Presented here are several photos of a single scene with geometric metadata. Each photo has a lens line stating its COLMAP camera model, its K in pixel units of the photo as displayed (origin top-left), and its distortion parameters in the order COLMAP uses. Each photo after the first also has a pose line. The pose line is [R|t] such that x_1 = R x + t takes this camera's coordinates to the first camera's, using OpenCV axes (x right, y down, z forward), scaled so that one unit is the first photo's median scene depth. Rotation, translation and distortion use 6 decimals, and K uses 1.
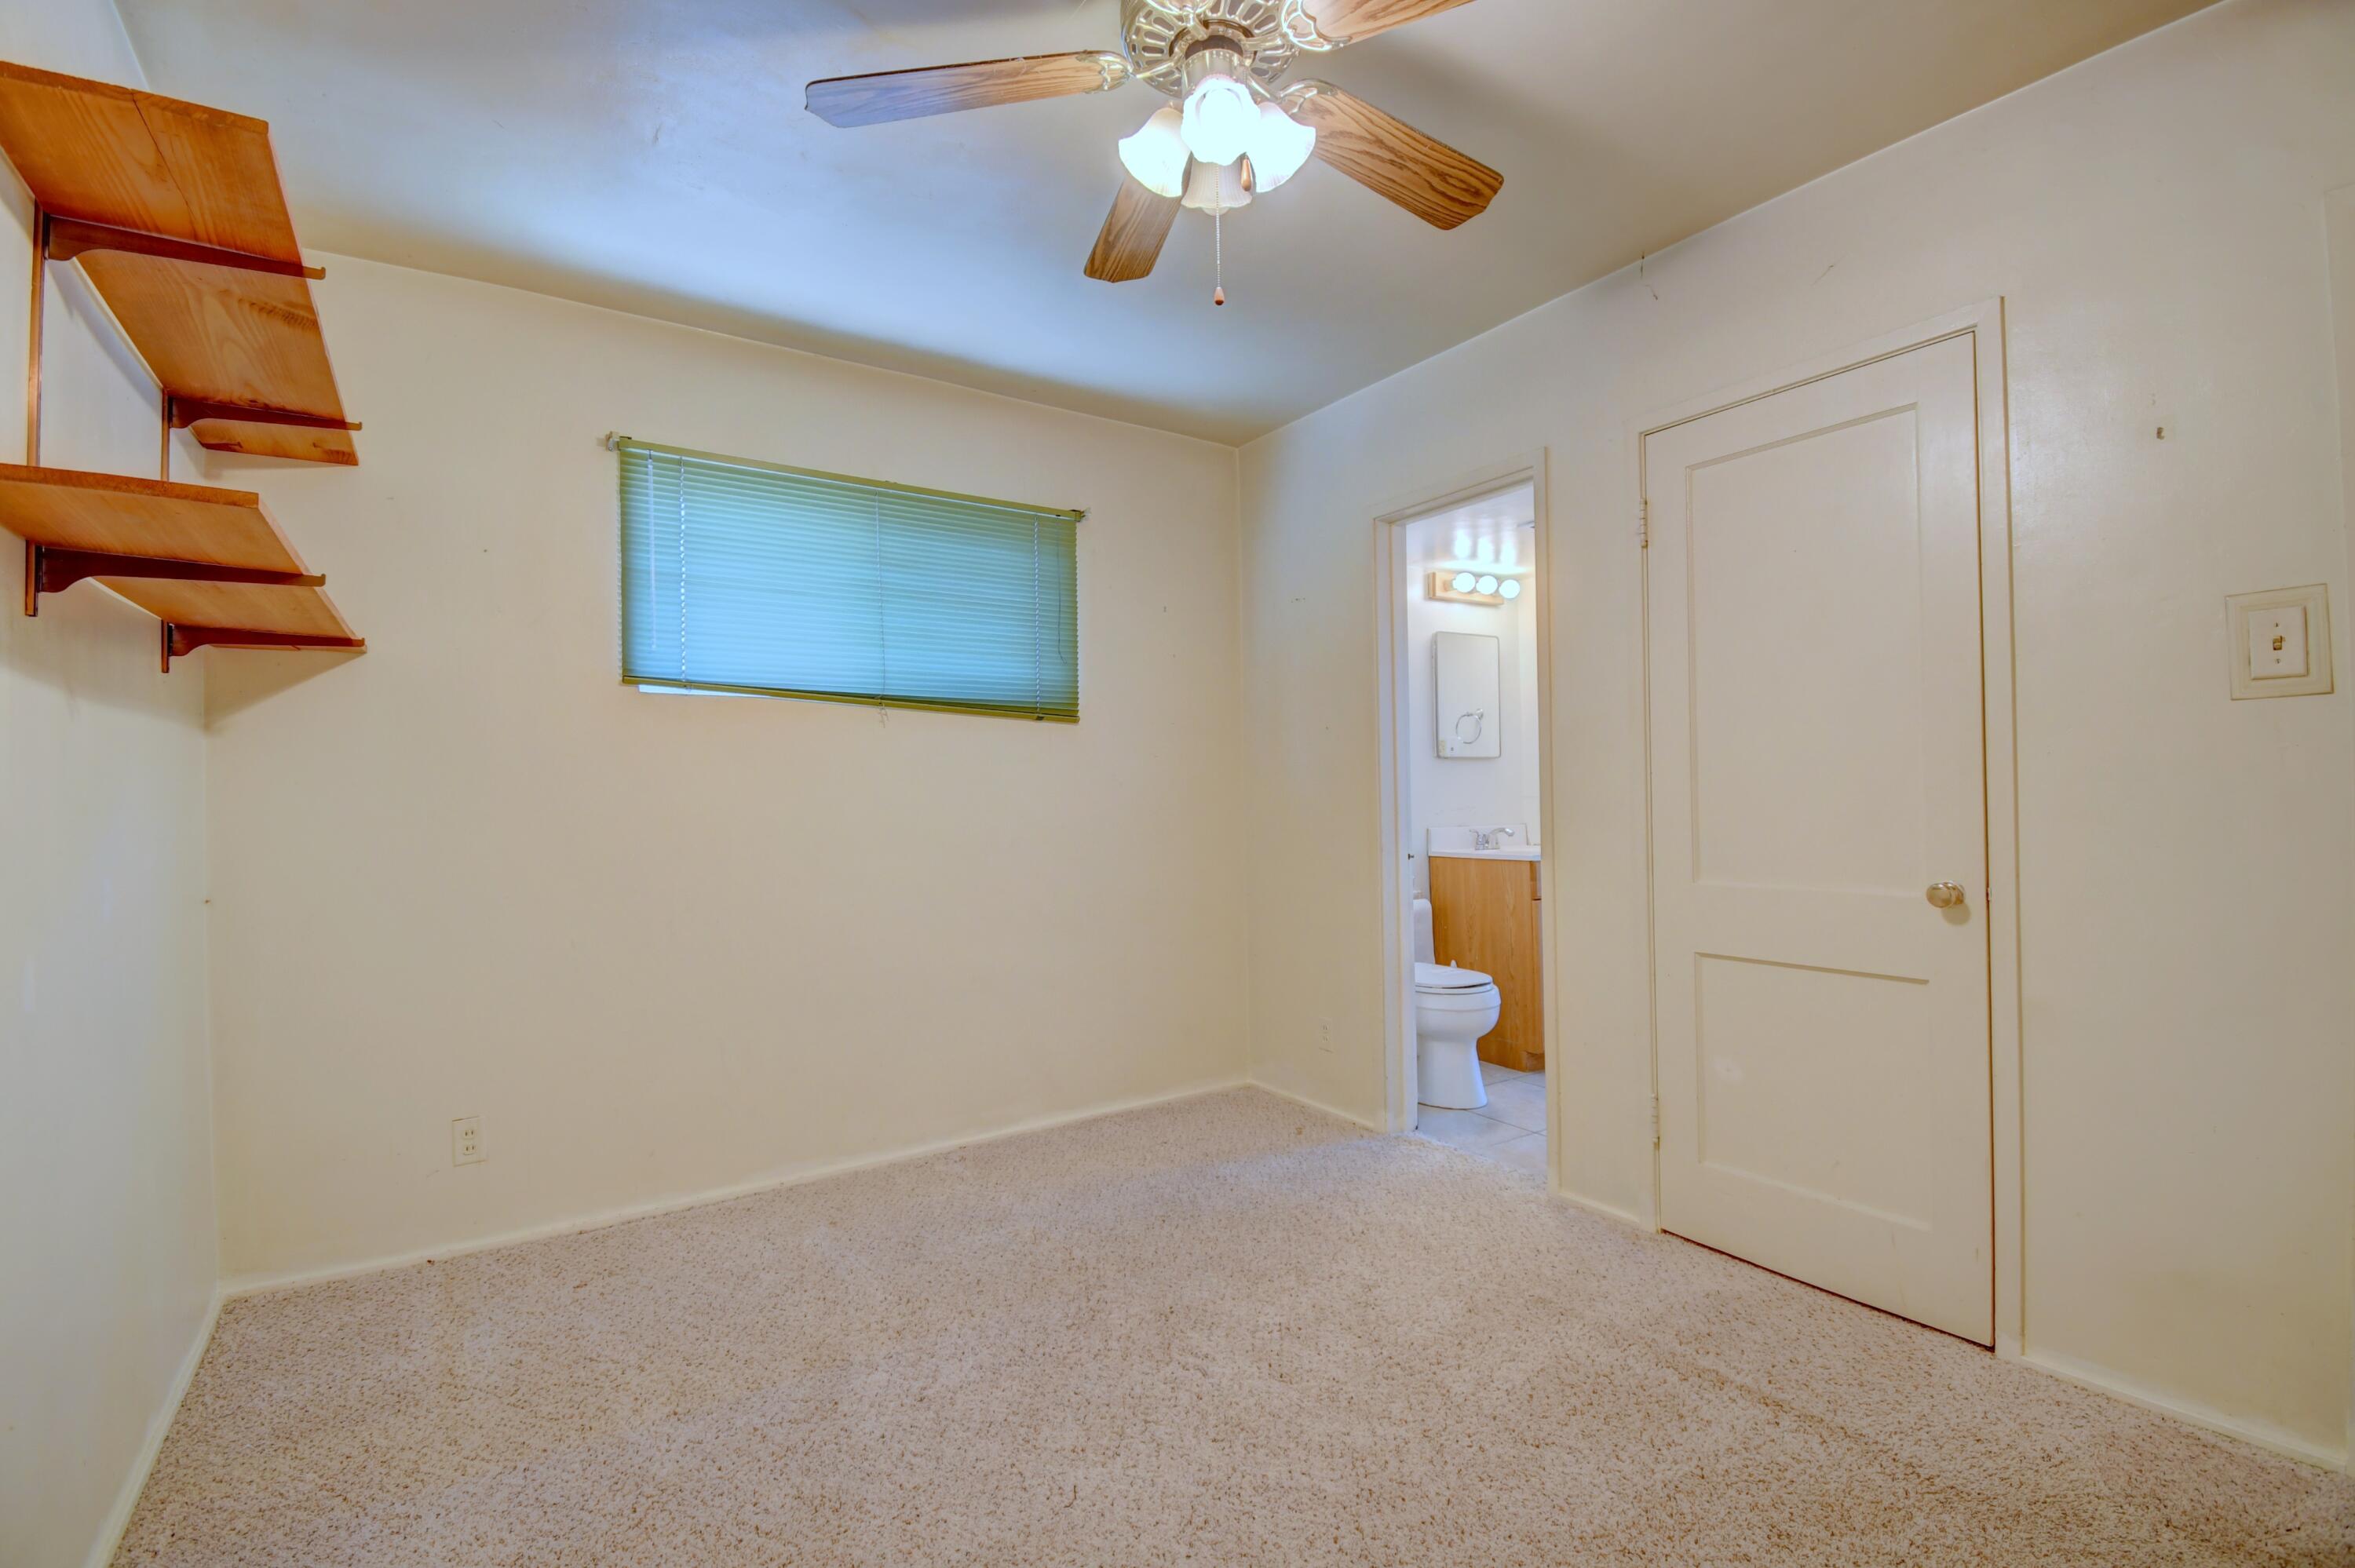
lens RADIAL K [[1058.2, 0, 1180.5], [0, 1058.2, 780.8], [0, 0, 1]] dist [-0.002208, -0.000331]
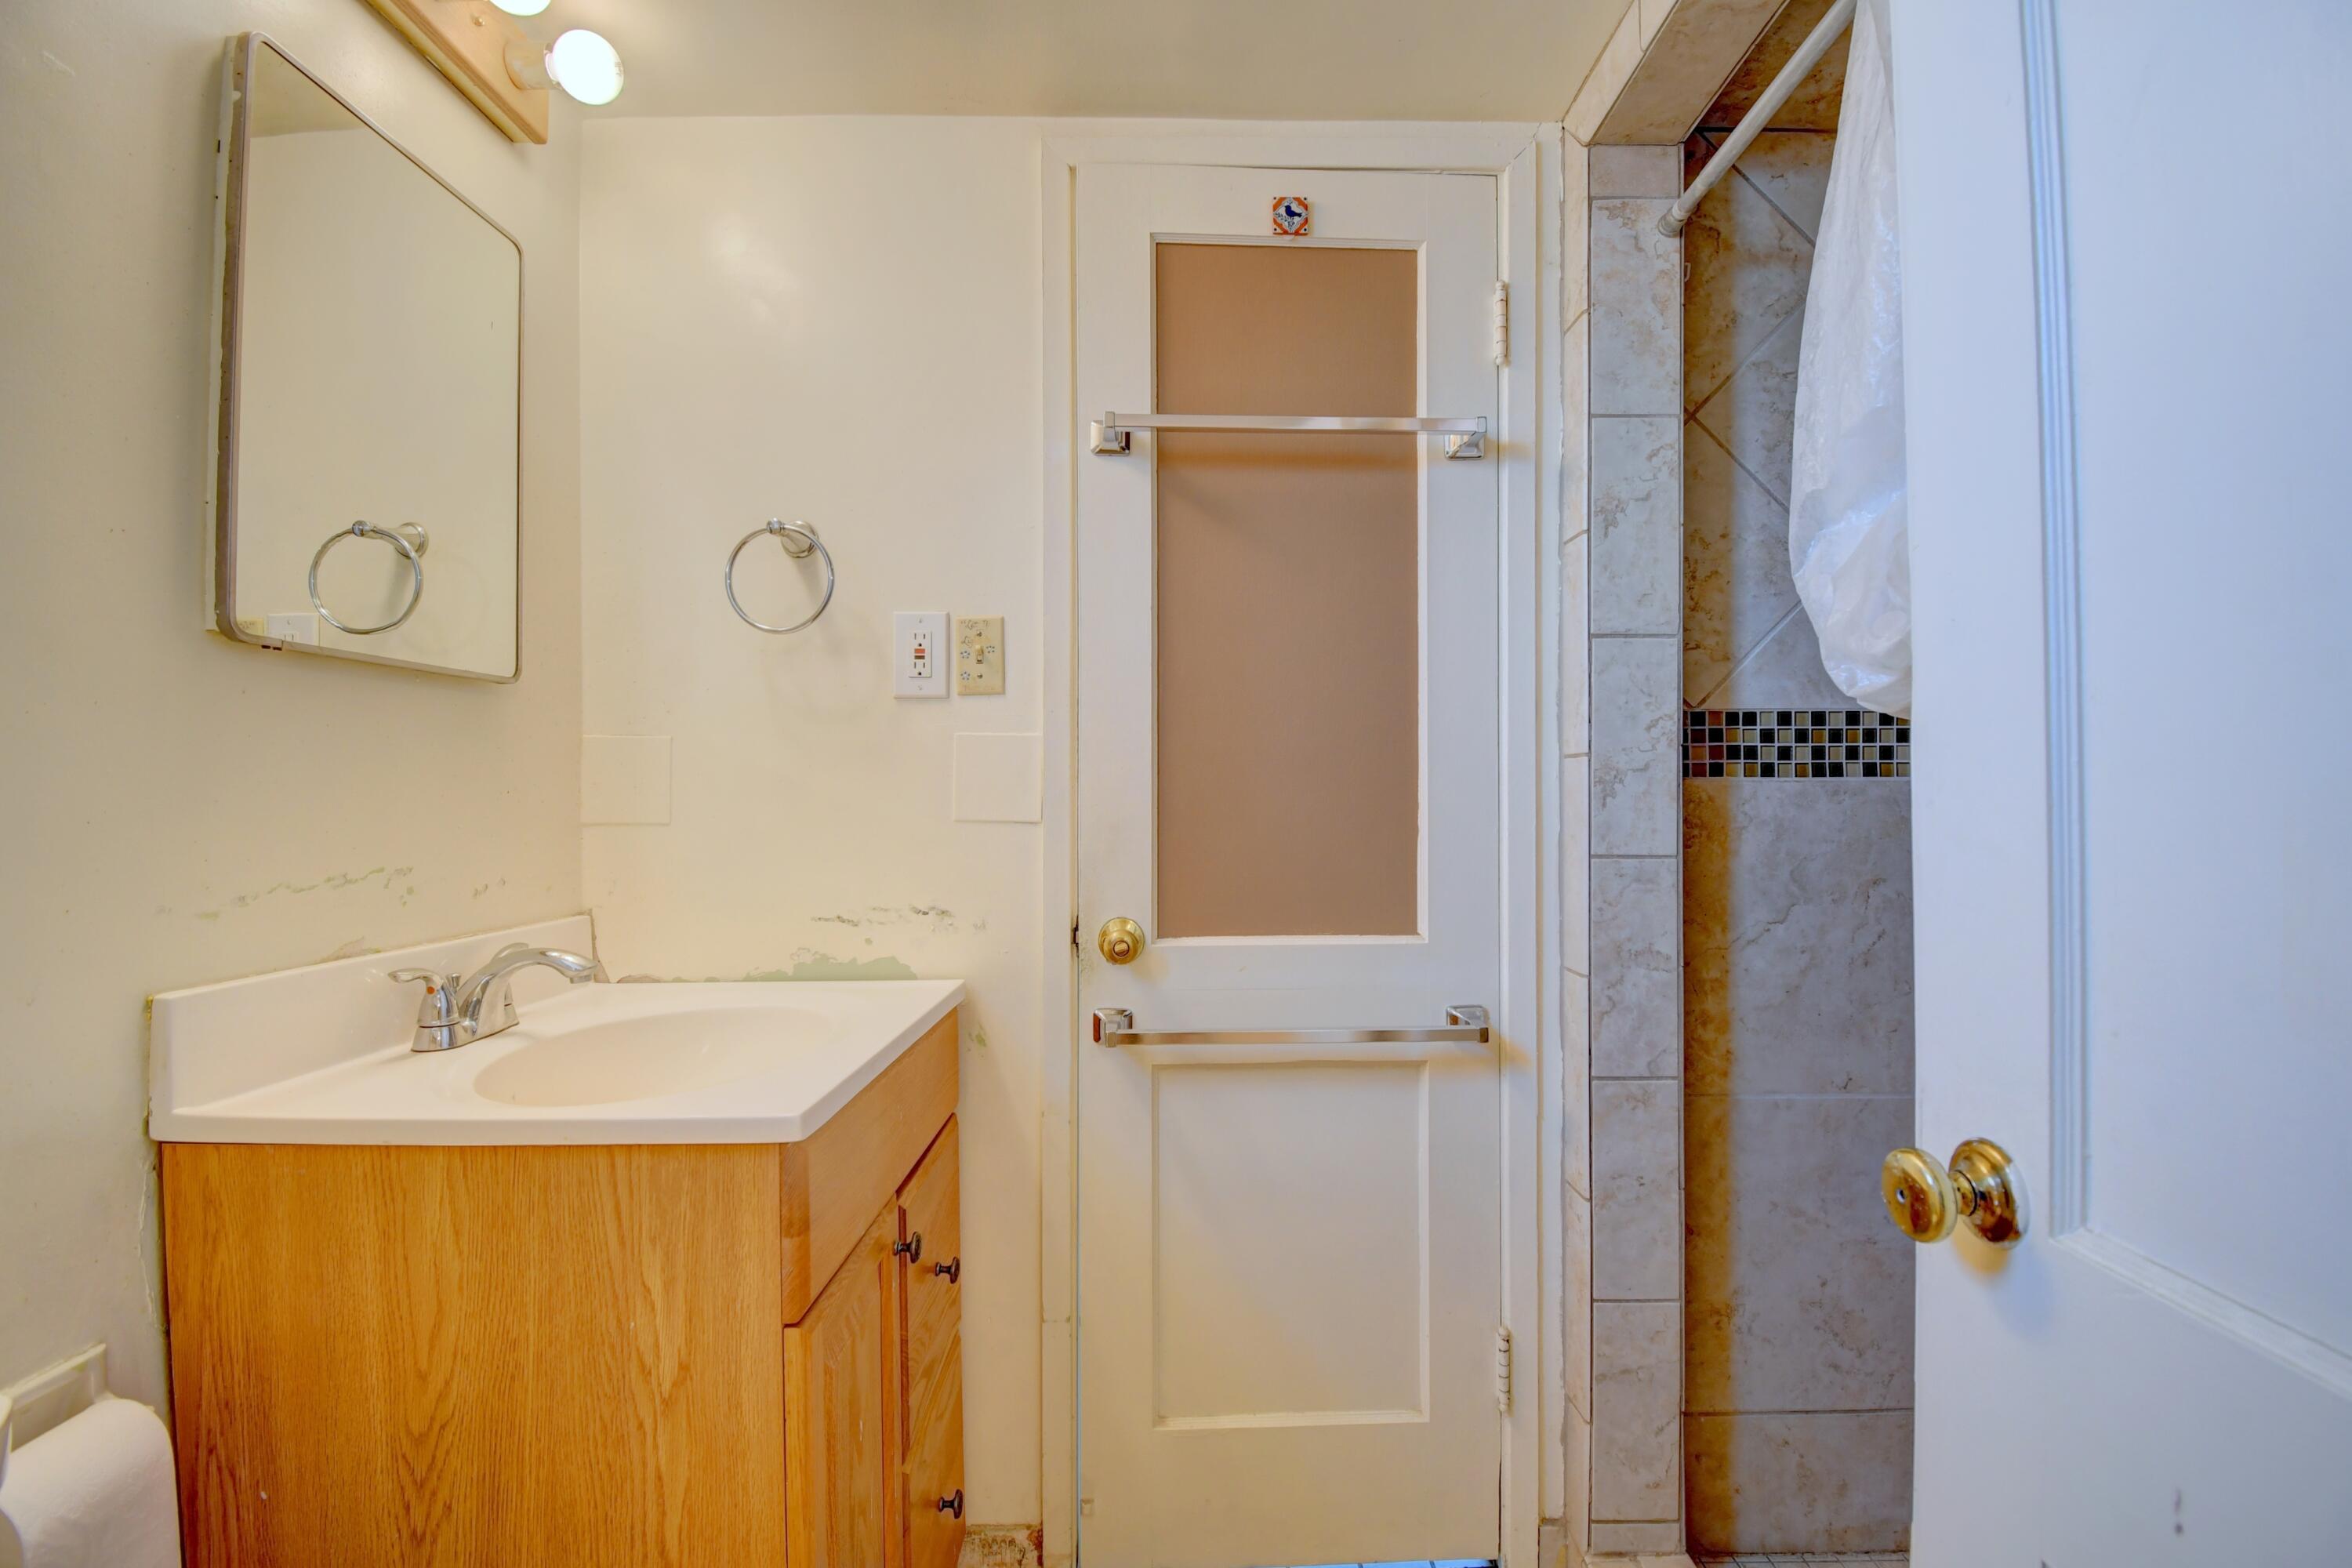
lens RADIAL K [[1057.0, 0, 1175.5], [0, 1057.0, 794.0], [0, 0, 1]] dist [-0.002208, -0.000331]
pose [[0.581358, -0.015113, 0.813507, 0.186601], [0.001181, 0.999842, 0.017731, 0.001861], [-0.813647, -0.009347, 0.581284, 0.730673]]
